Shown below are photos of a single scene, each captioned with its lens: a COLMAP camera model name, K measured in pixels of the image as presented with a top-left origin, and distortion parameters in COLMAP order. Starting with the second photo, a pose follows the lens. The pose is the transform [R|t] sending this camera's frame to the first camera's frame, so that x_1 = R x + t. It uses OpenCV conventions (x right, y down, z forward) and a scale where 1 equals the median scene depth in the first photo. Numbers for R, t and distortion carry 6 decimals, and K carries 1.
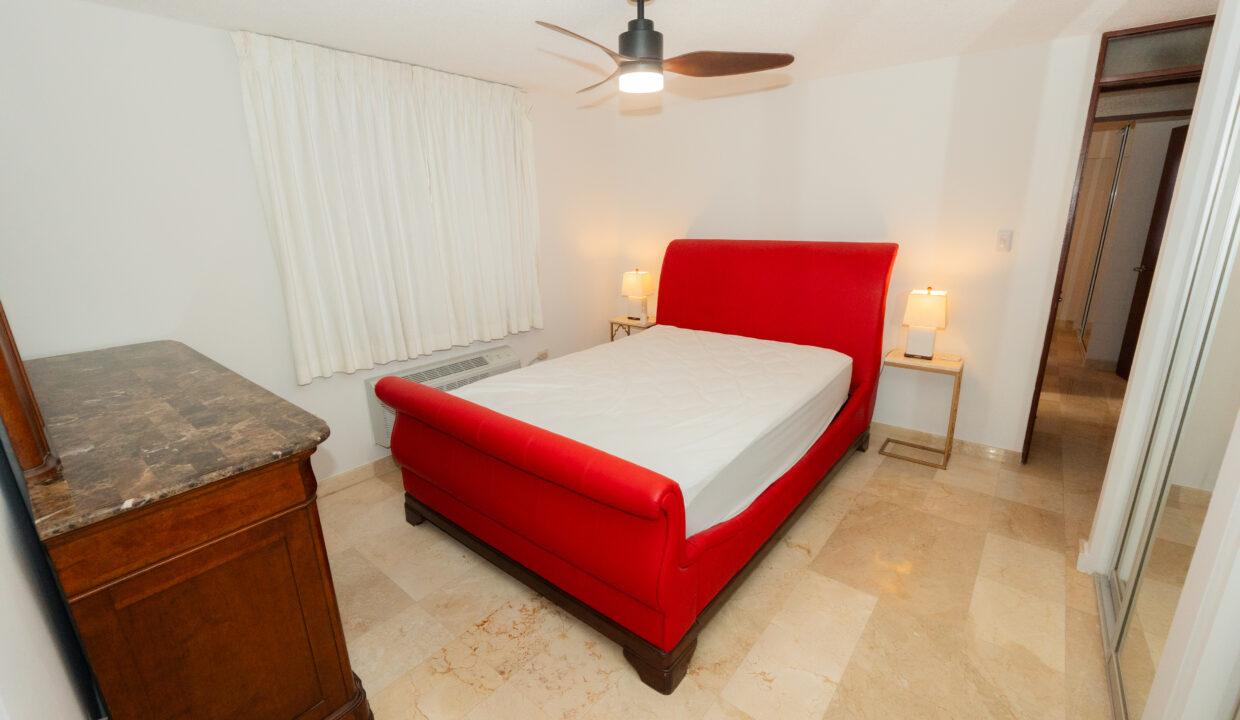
lens RADIAL K [[516.7, 0, 613.4], [0, 516.7, 353.7], [0, 0, 1]] dist [-0.014920, -0.000046]
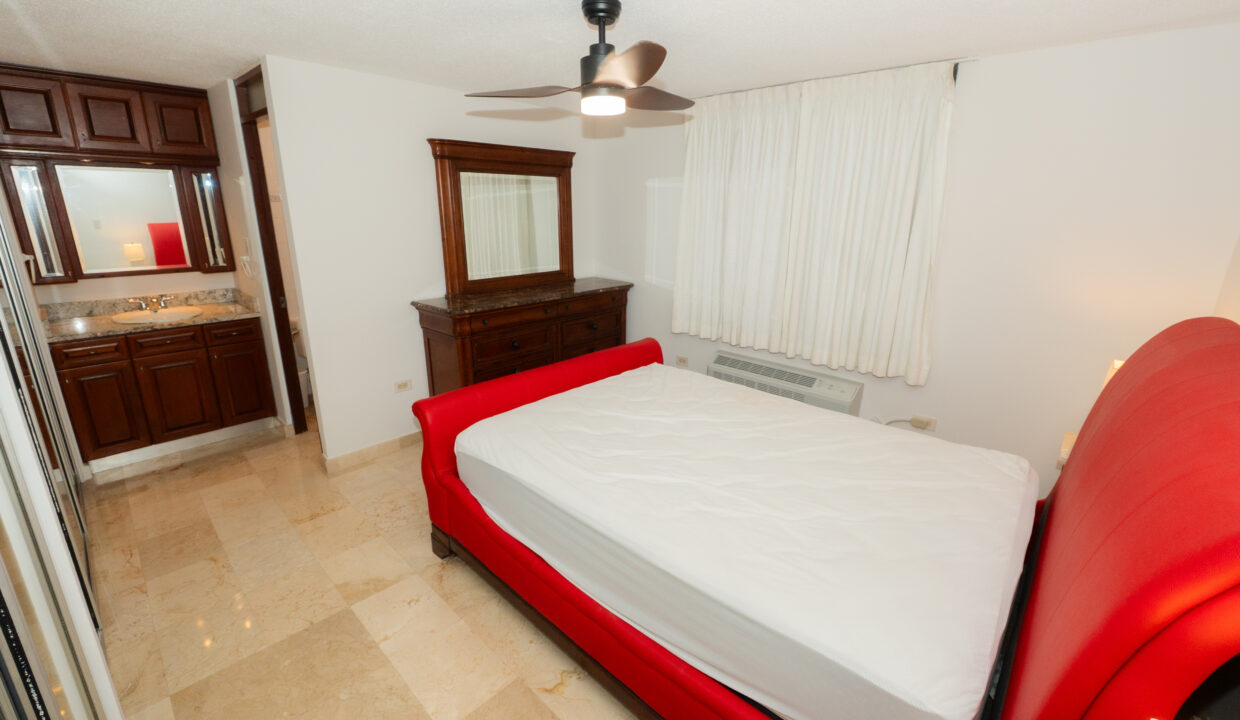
lens RADIAL K [[516.7, 0, 620.0], [0, 516.7, 354.1], [0, 0, 1]] dist [-0.014920, -0.000046]
pose [[-0.064921, 0.285793, -0.956090, 1.240138], [-0.271632, 0.916871, 0.292514, -0.406999], [0.960209, 0.278695, 0.018107, 1.244784]]
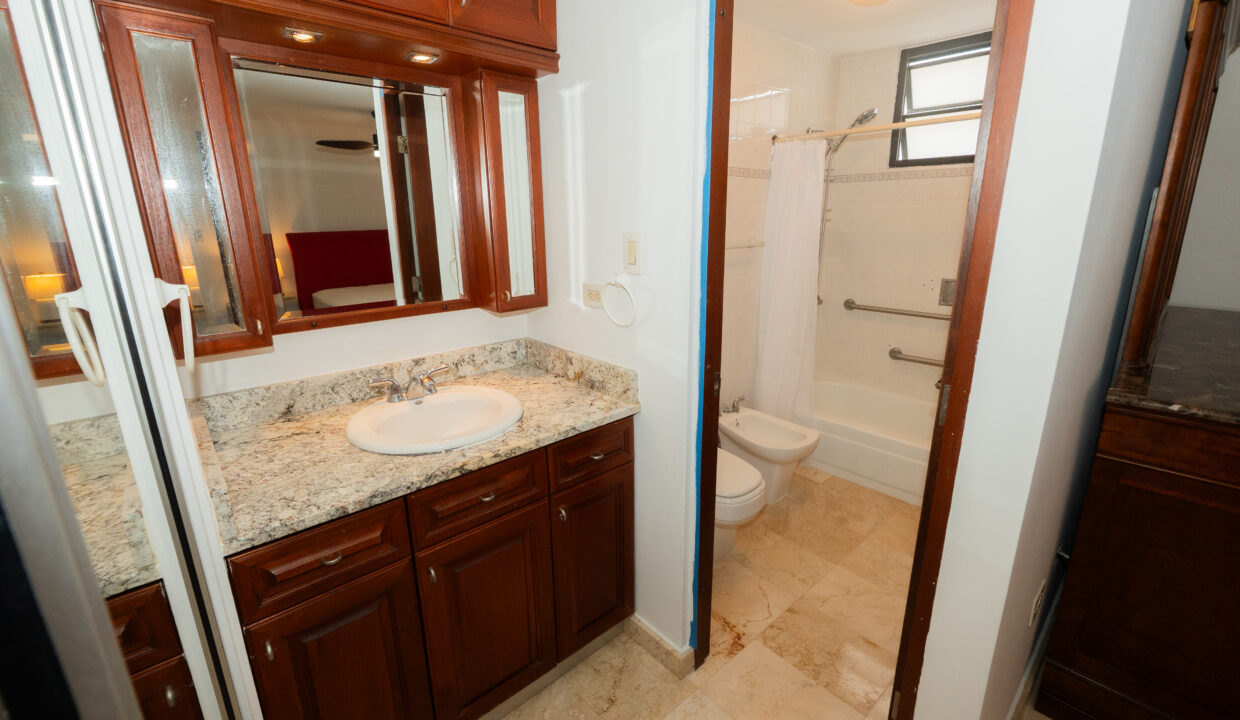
lens RADIAL K [[516.7, 0, 621.0], [0, 516.7, 353.1], [0, 0, 1]] dist [-0.014920, -0.000046]
pose [[-0.156831, 0.269082, -0.950262, 0.190695], [-0.251220, 0.919652, 0.301876, 0.073614], [0.955140, 0.286068, -0.076631, -0.107274]]
